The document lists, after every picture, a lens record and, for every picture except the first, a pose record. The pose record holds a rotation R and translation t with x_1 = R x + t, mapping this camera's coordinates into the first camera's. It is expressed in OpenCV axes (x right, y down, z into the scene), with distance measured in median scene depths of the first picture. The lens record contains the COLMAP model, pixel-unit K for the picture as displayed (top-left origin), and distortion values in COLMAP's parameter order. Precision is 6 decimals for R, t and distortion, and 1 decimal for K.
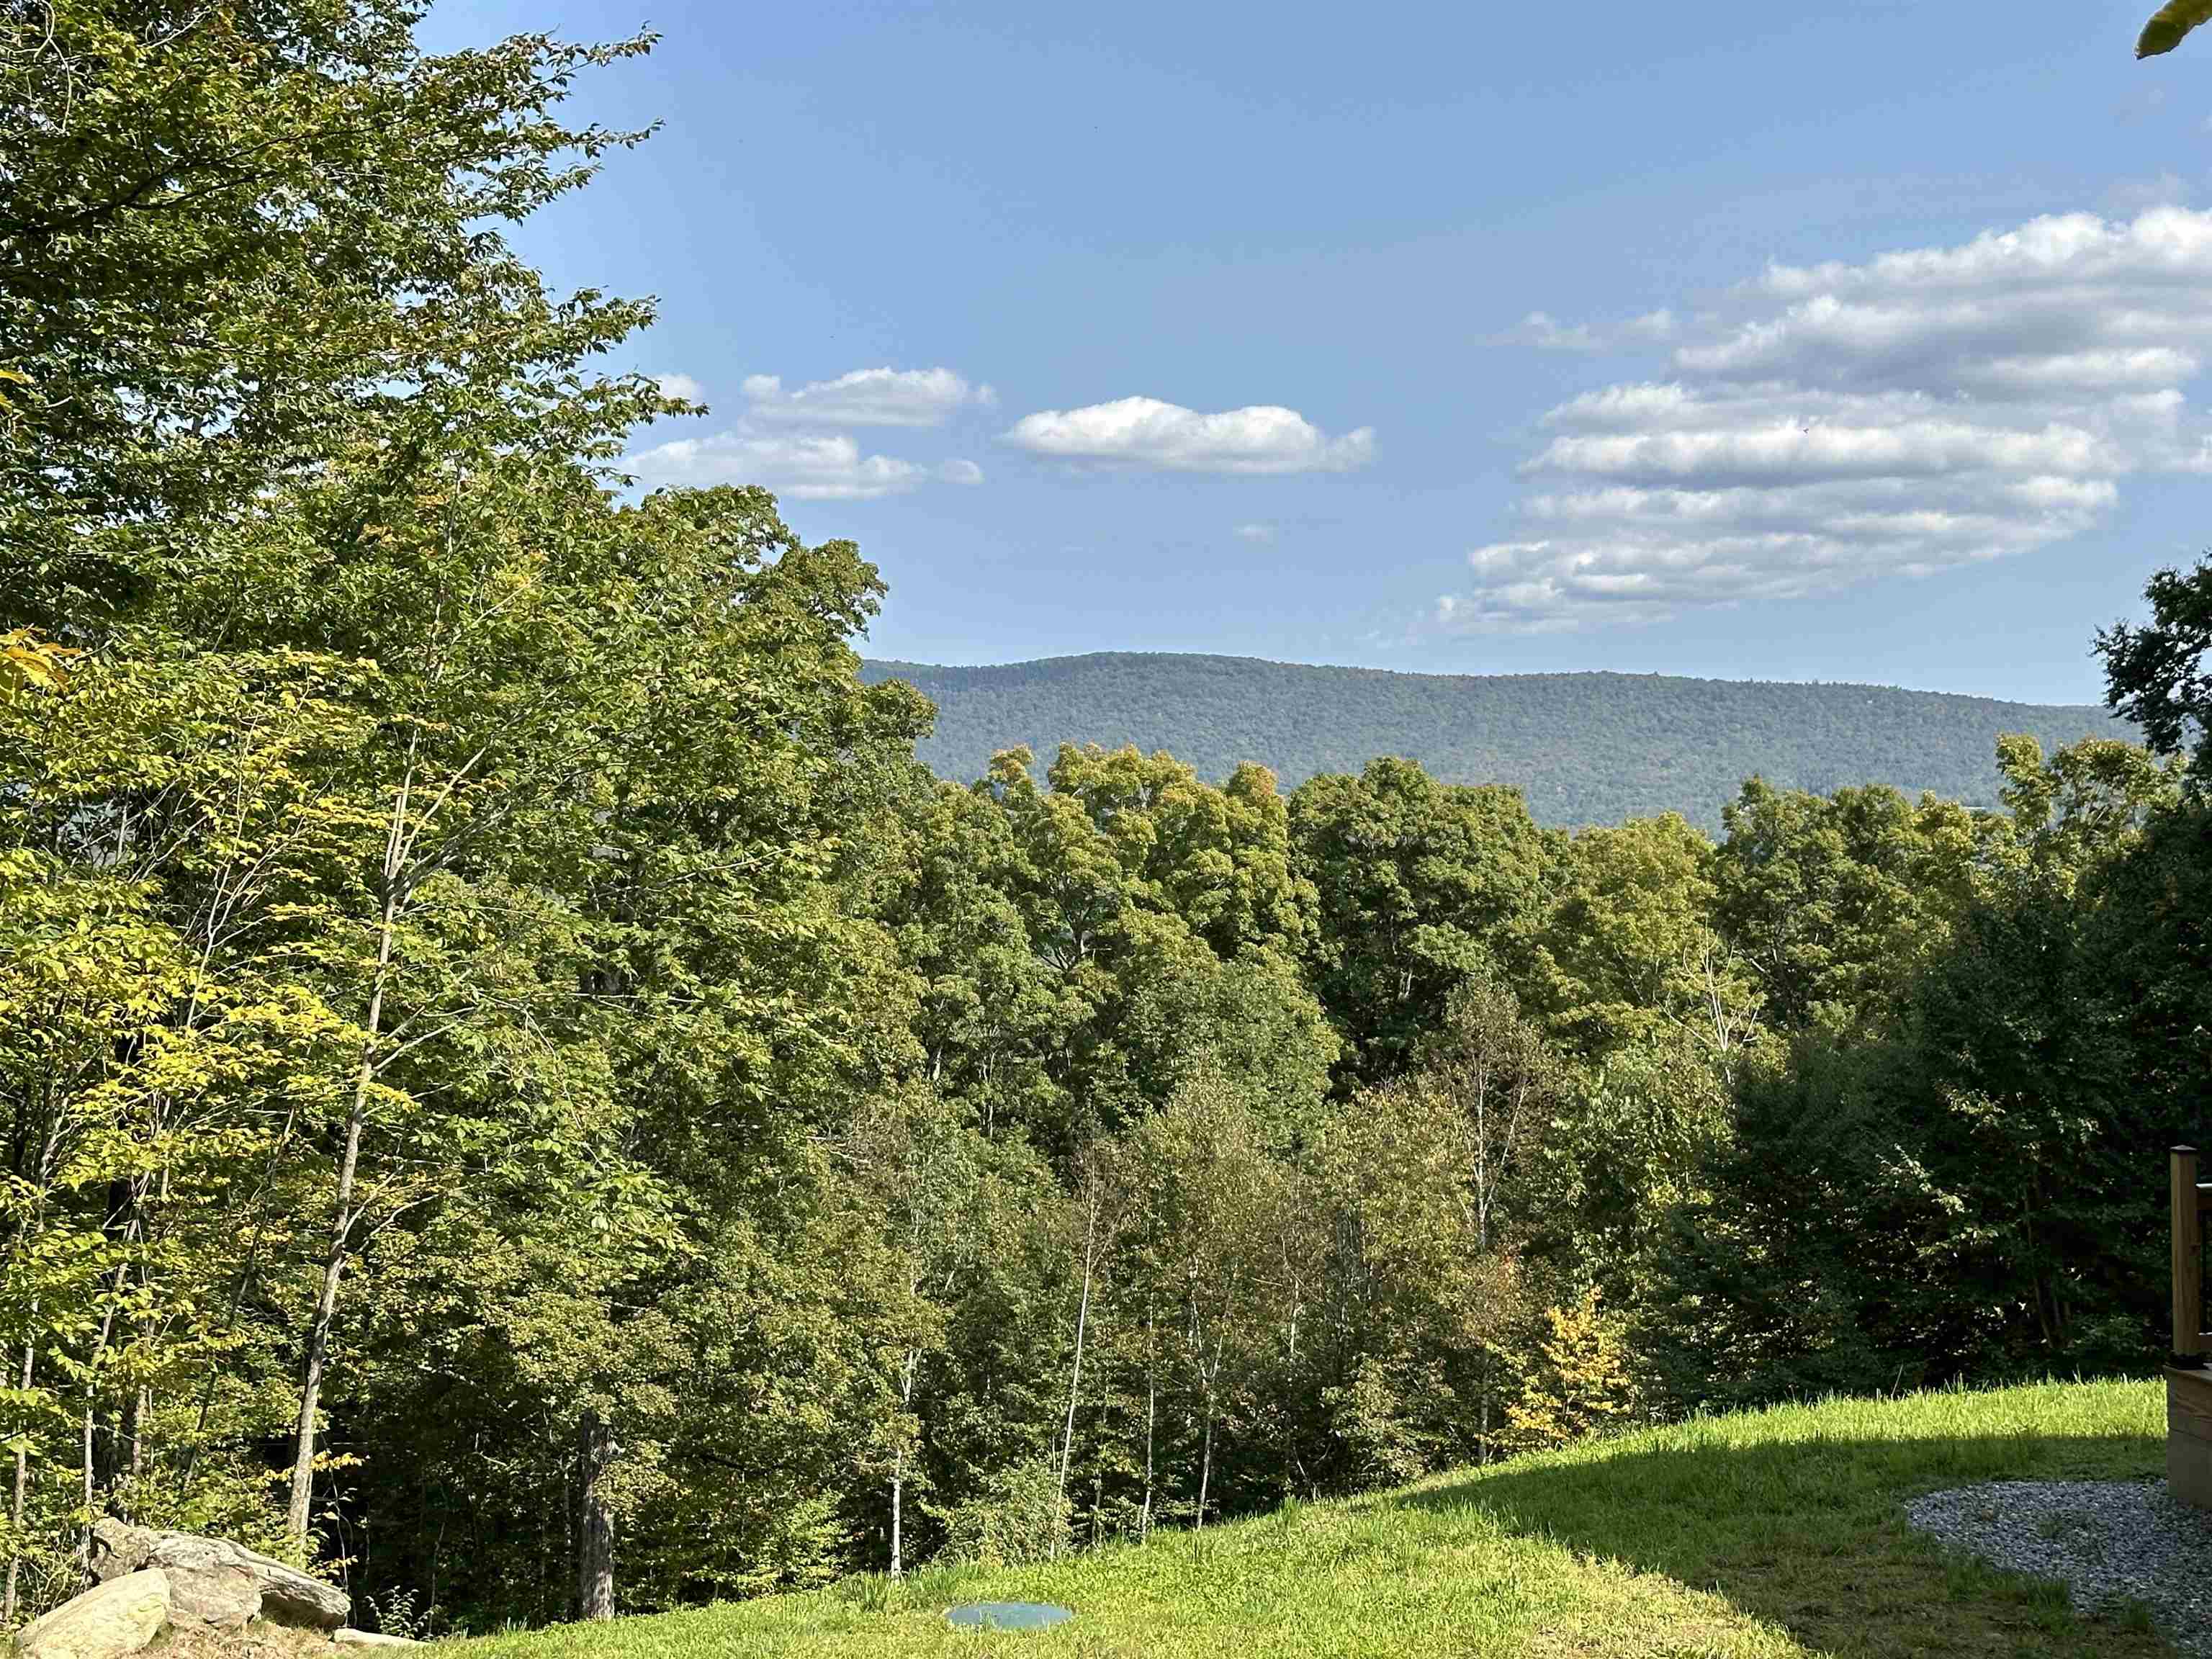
lens RADIAL K [[3349.3, 0, 1101.6], [0, 3349.3, 834.2], [0, 0, 1]] dist [0.134558, 0.000000]
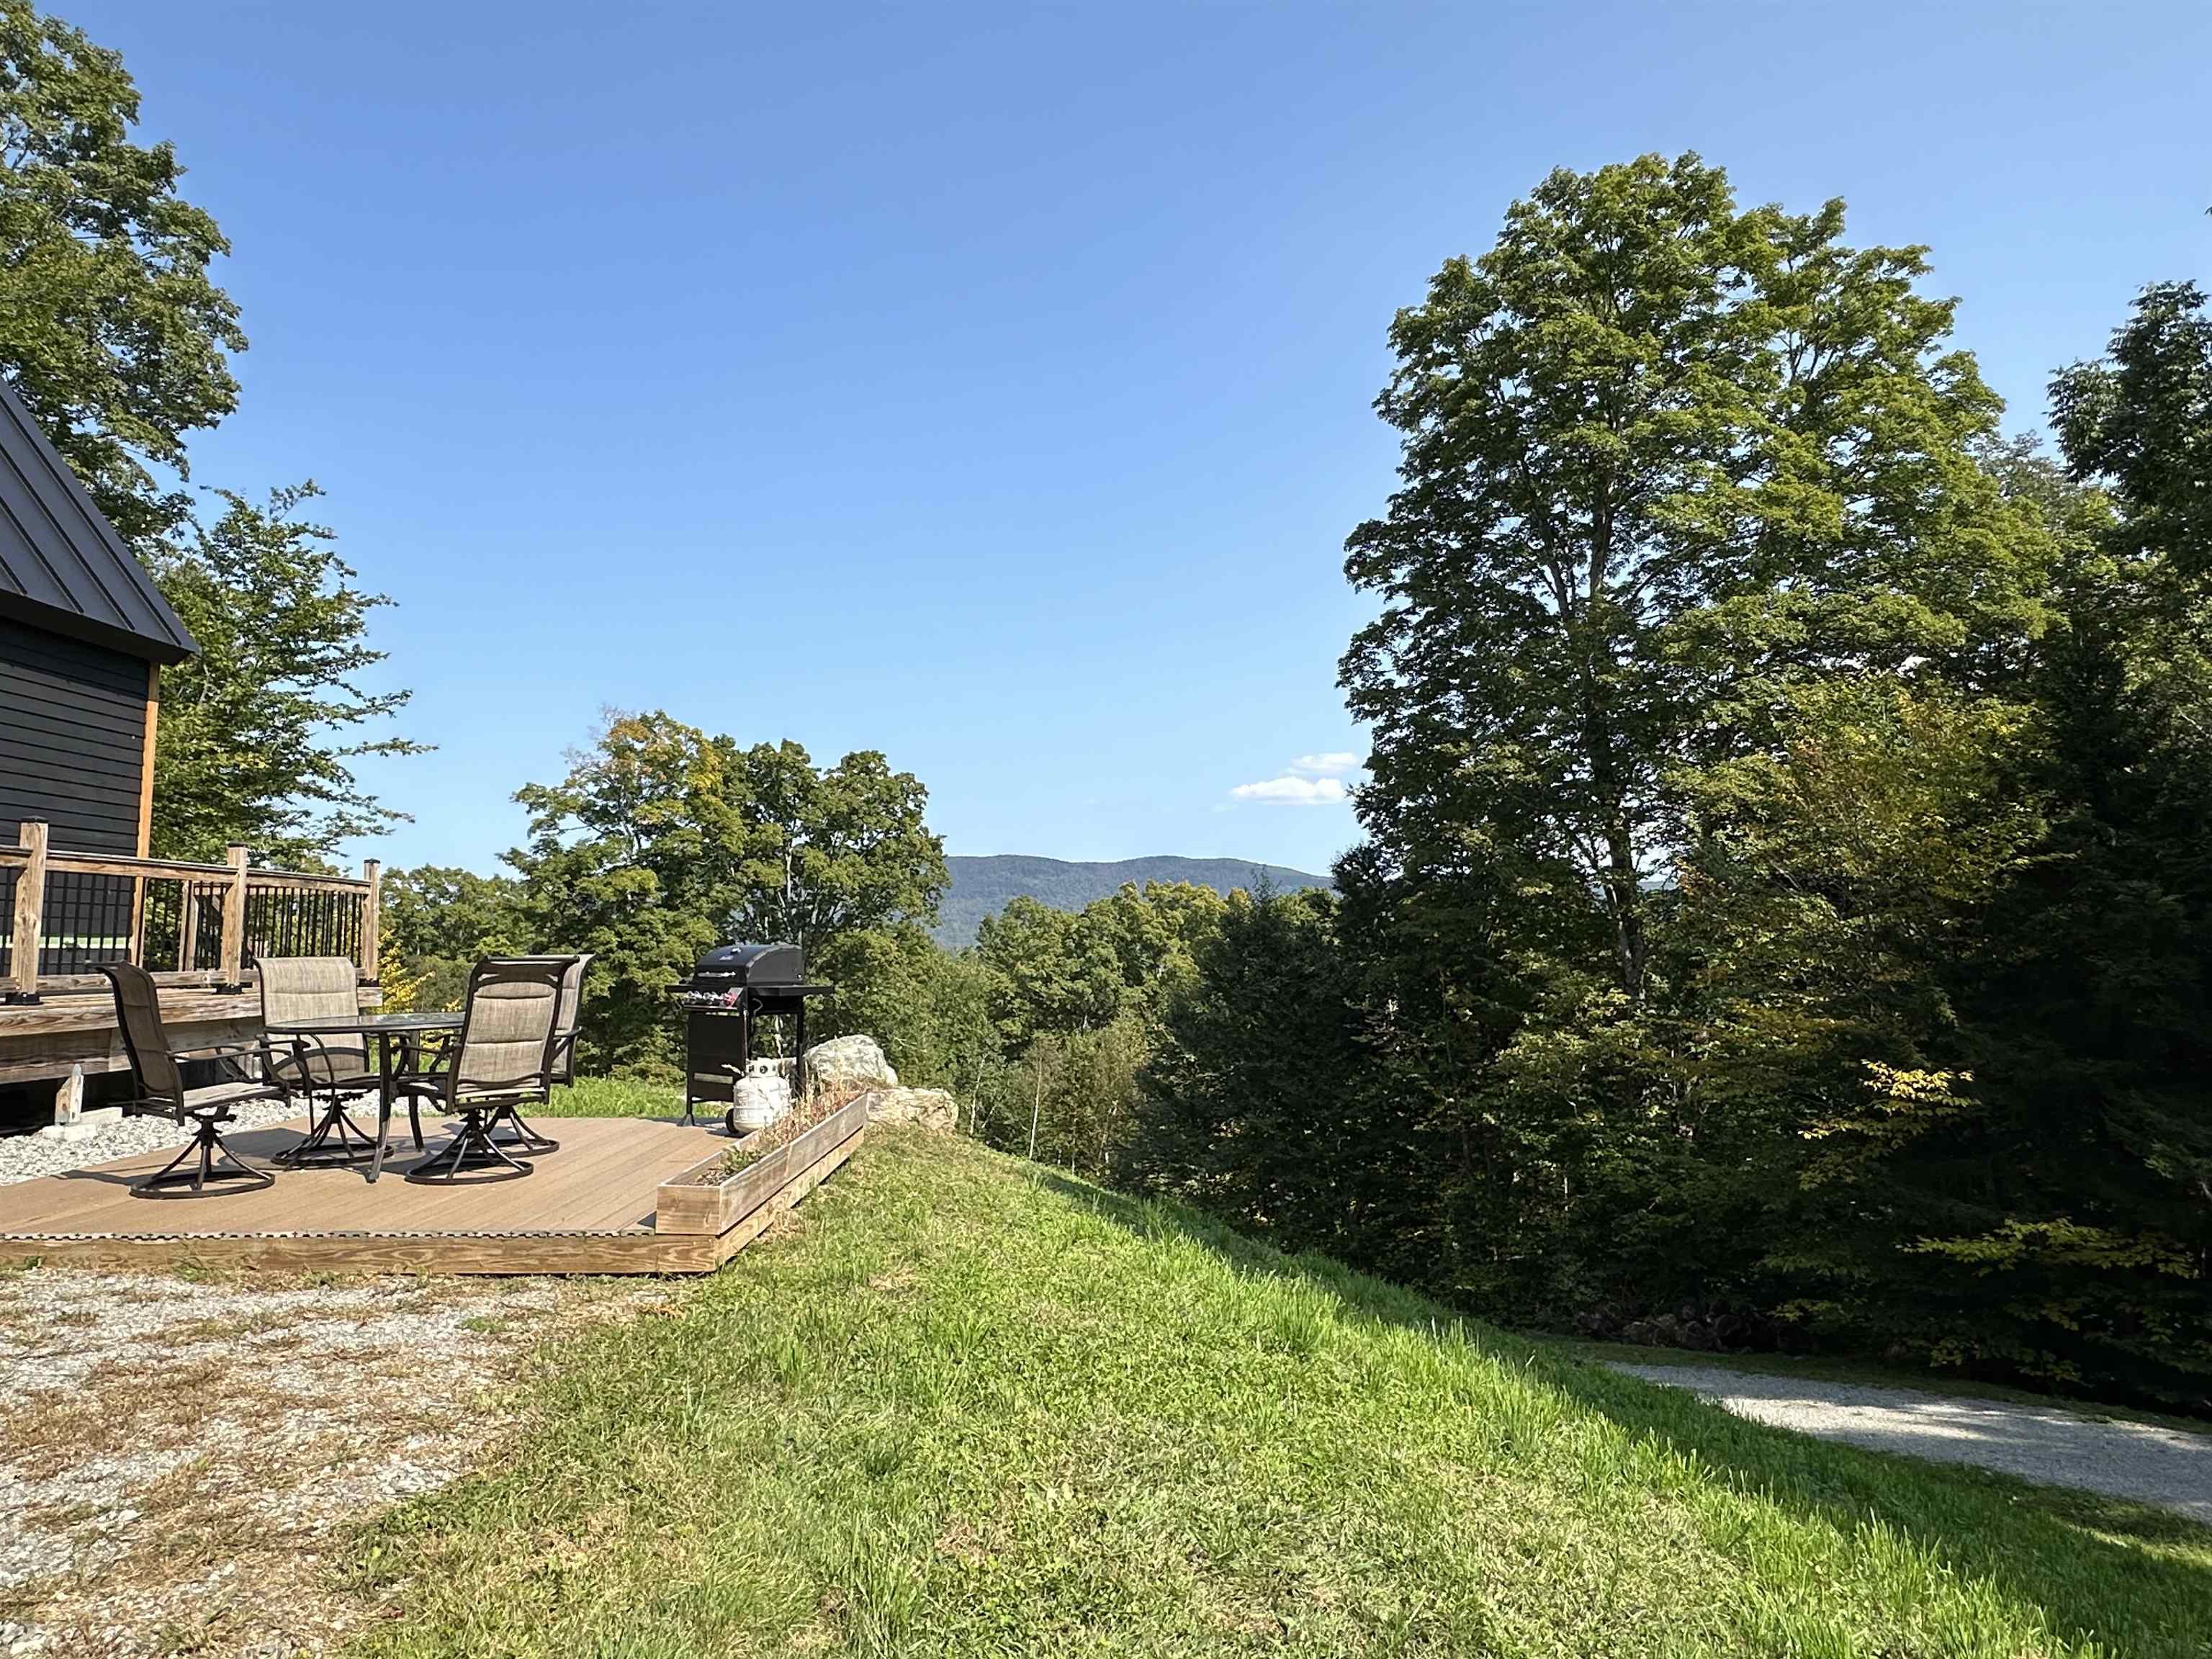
lens RADIAL K [[1408.4, 0, 1099.3], [0, 1408.4, 833.1], [0, 0, 1]] dist [0.001351, 0.001170]
pose [[0.961864, -0.016836, -0.273010, 0.272267], [-0.007421, 0.996131, -0.087572, 0.031293], [0.273428, 0.086258, 0.958017, 0.106901]]
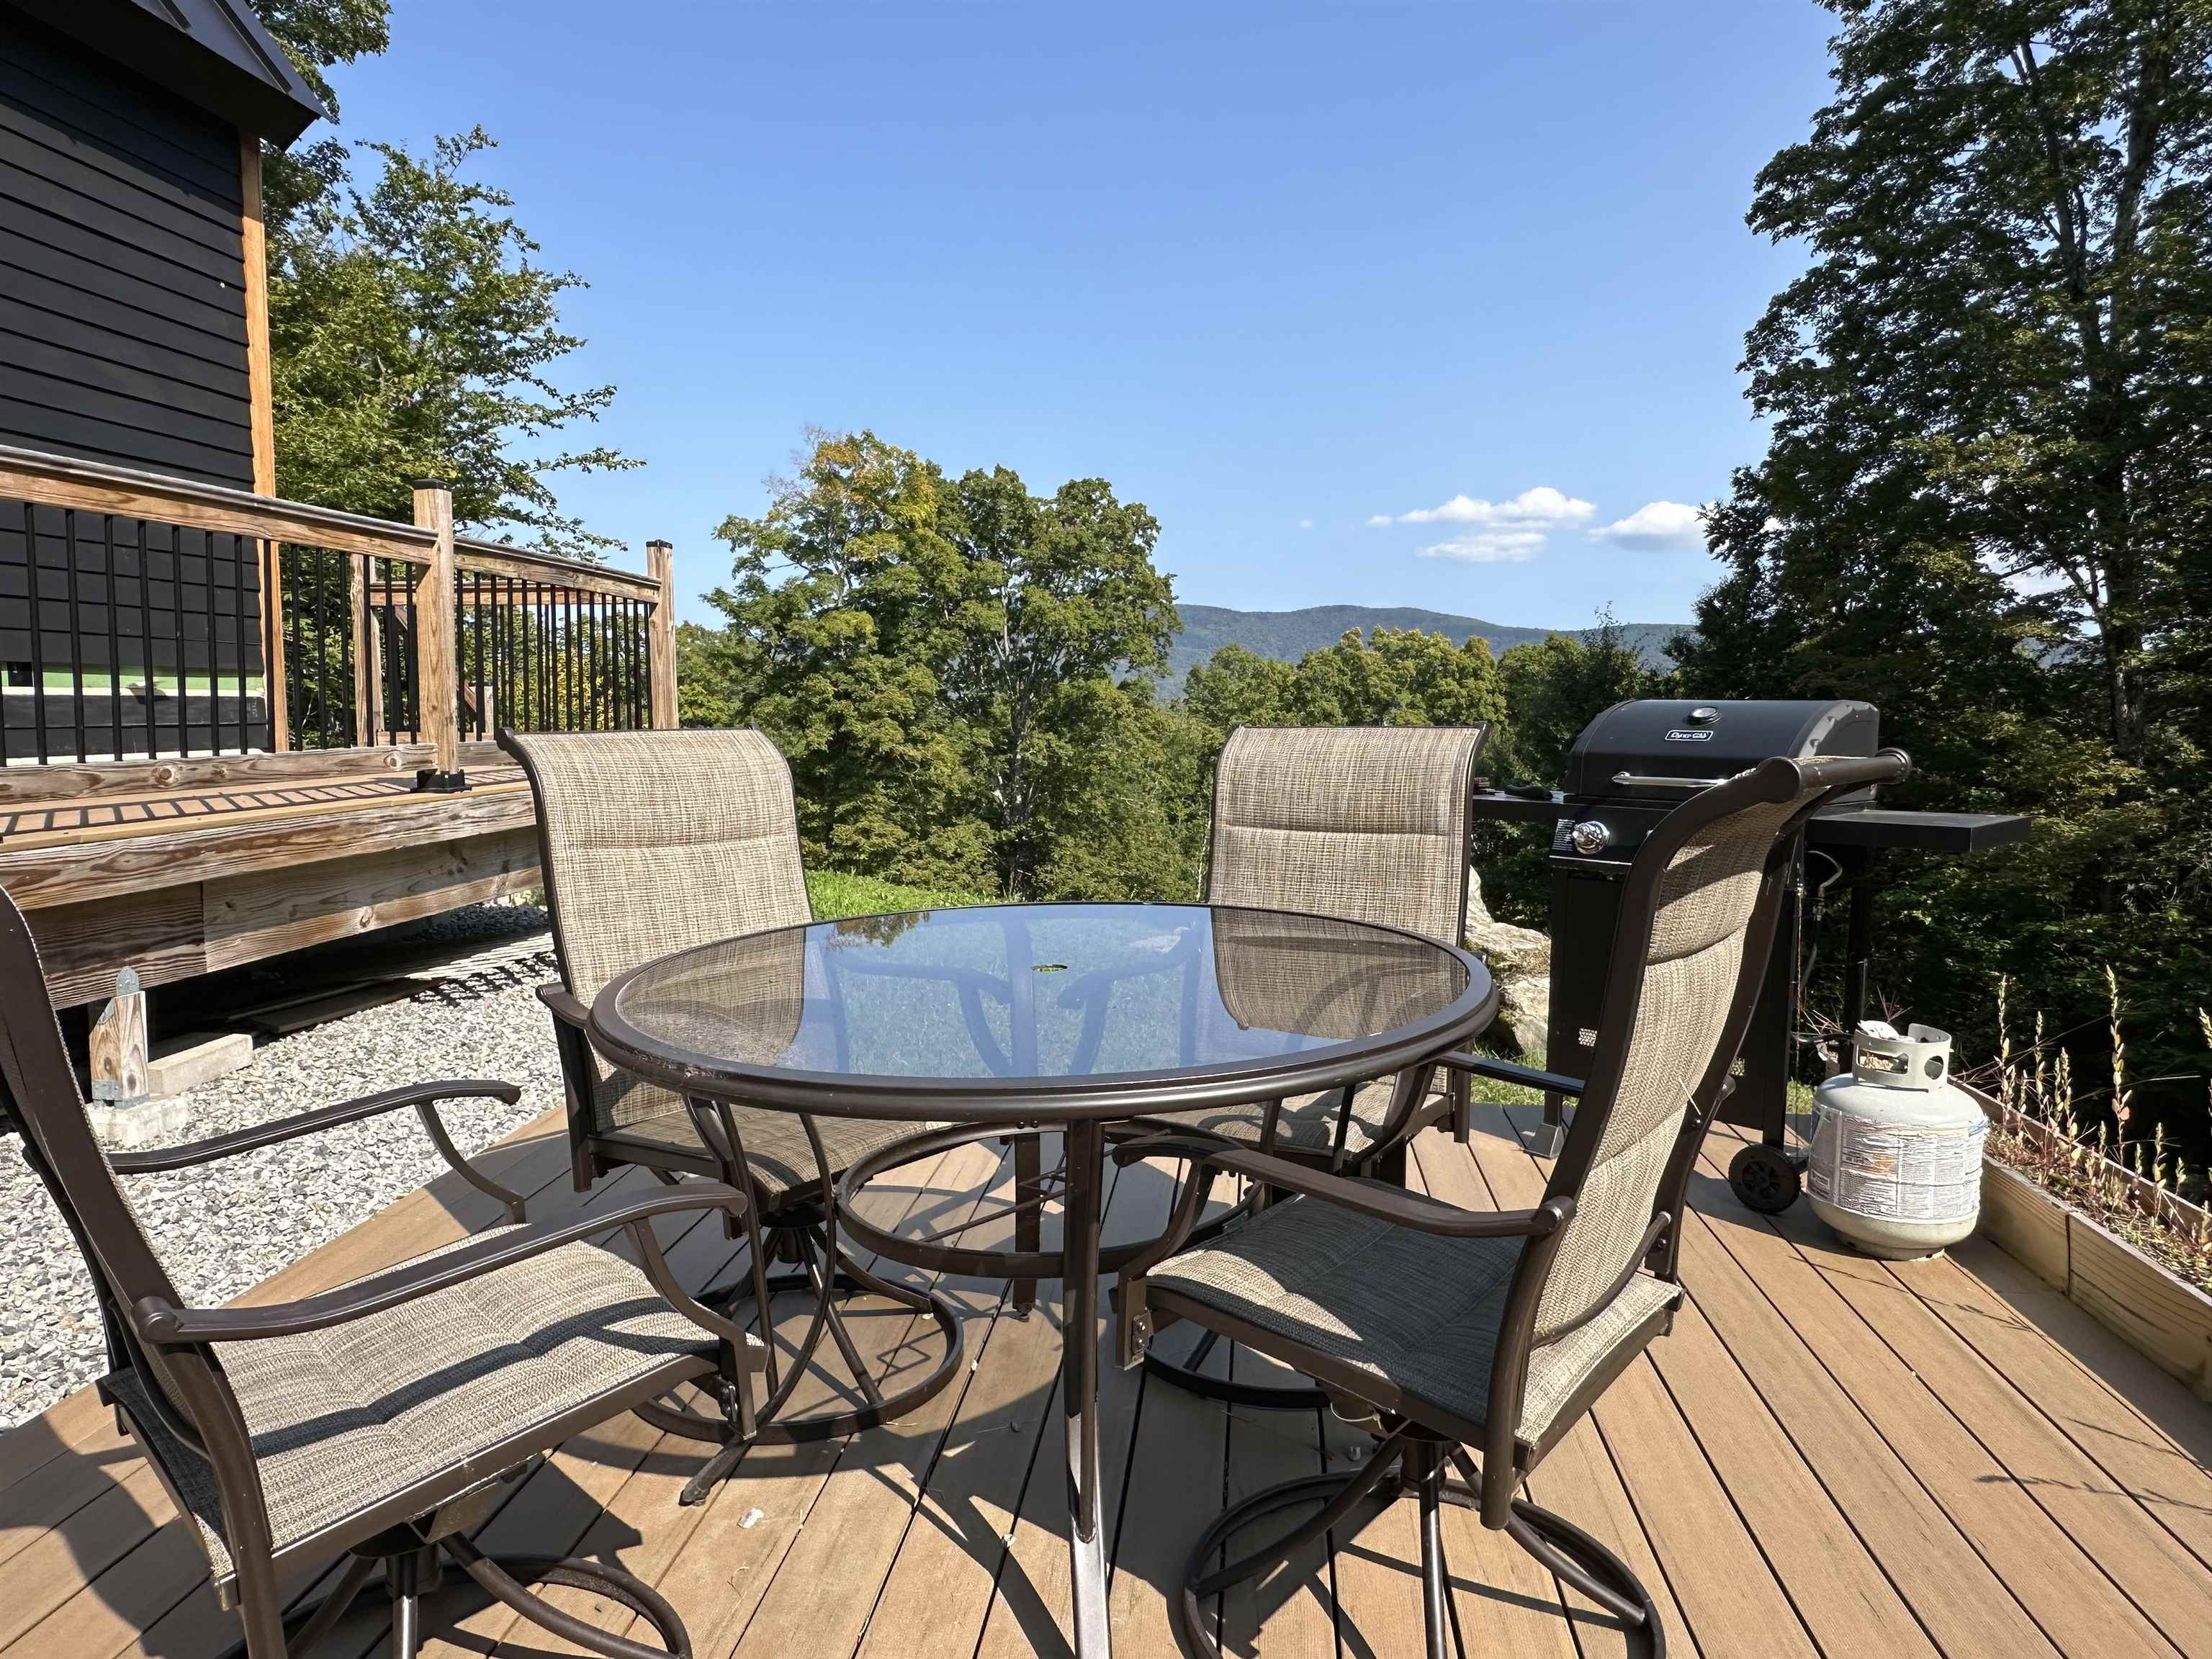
lens RADIAL K [[1408.4, 0, 1103.5], [0, 1408.4, 834.0], [0, 0, 1]] dist [0.001351, 0.001170]
pose [[0.925825, 0.047336, -0.374976, 0.206995], [-0.014589, 0.995863, 0.089694, 0.030990], [0.377670, -0.077570, 0.922685, 0.166842]]
